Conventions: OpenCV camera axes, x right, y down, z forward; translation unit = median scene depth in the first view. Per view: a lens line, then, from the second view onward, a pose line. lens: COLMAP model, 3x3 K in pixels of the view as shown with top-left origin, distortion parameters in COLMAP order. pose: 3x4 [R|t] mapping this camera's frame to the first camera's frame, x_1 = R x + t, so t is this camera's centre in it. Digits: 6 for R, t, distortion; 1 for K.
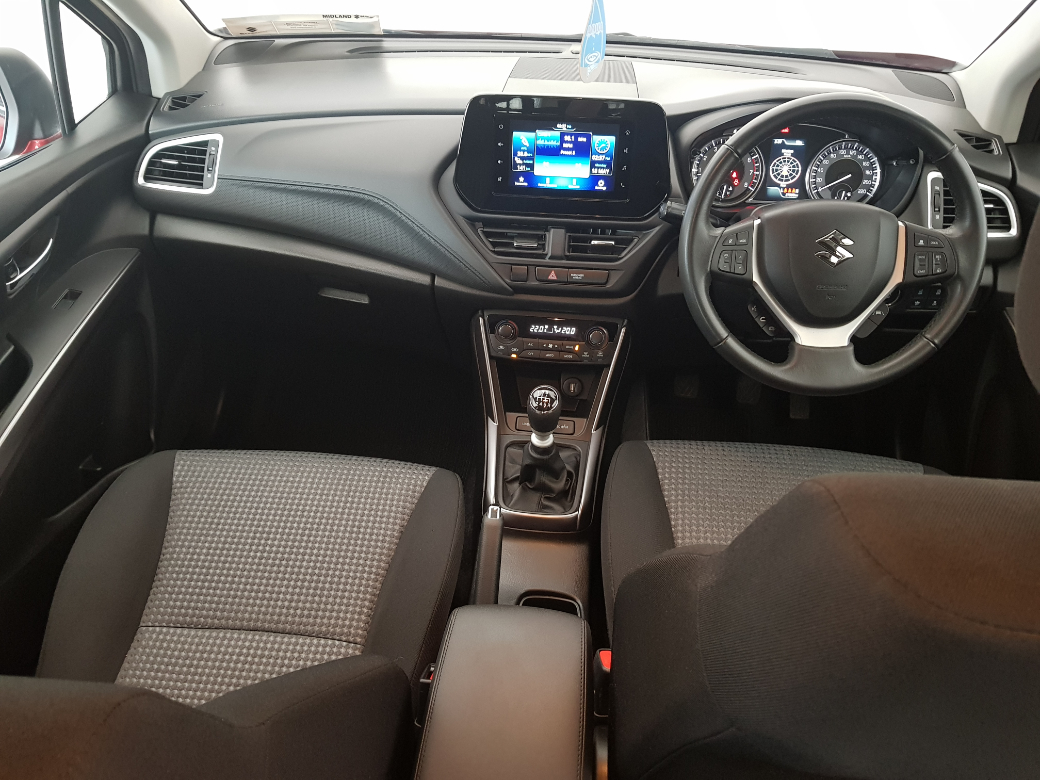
lens RADIAL K [[794.0, 0, 520.0], [0, 794.0, 390.0], [0, 0, 1]] dist [0.005666, 0.002305]
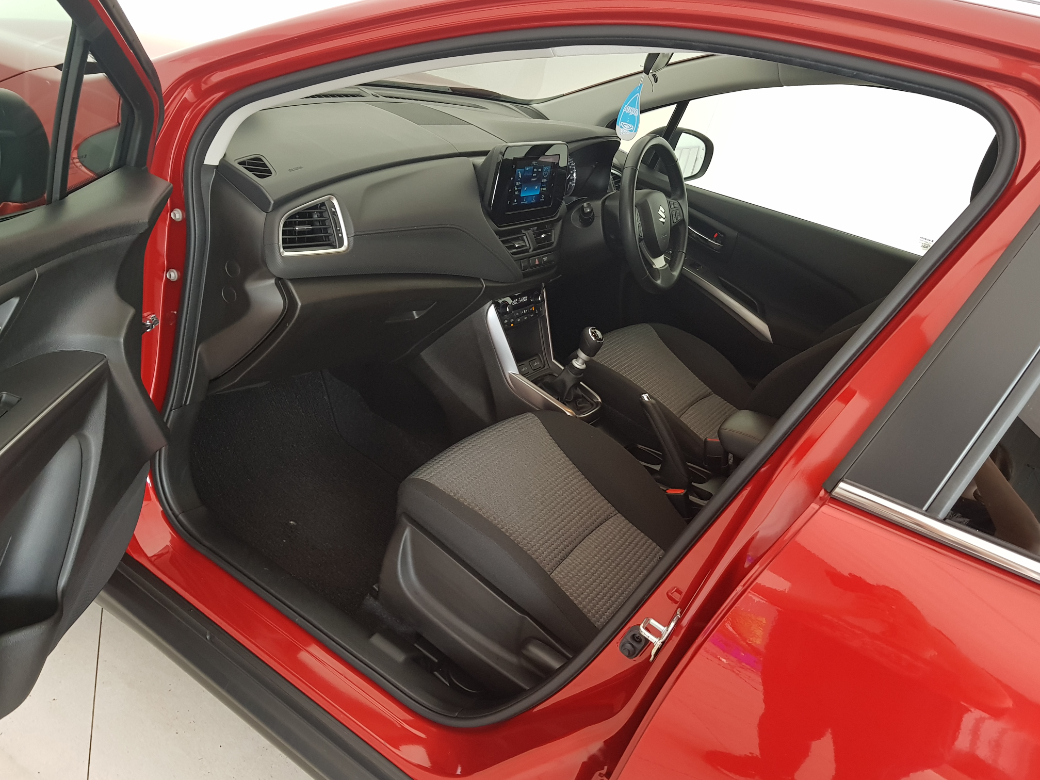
lens RADIAL K [[794.0, 0, 520.0], [0, 794.0, 390.0], [0, 0, 1]] dist [0.005666, 0.002305]
pose [[0.495800, -0.320095, 0.807293, -1.245891], [0.288758, 0.937465, 0.194367, -0.215918], [-0.819025, 0.136745, 0.557225, 0.227680]]
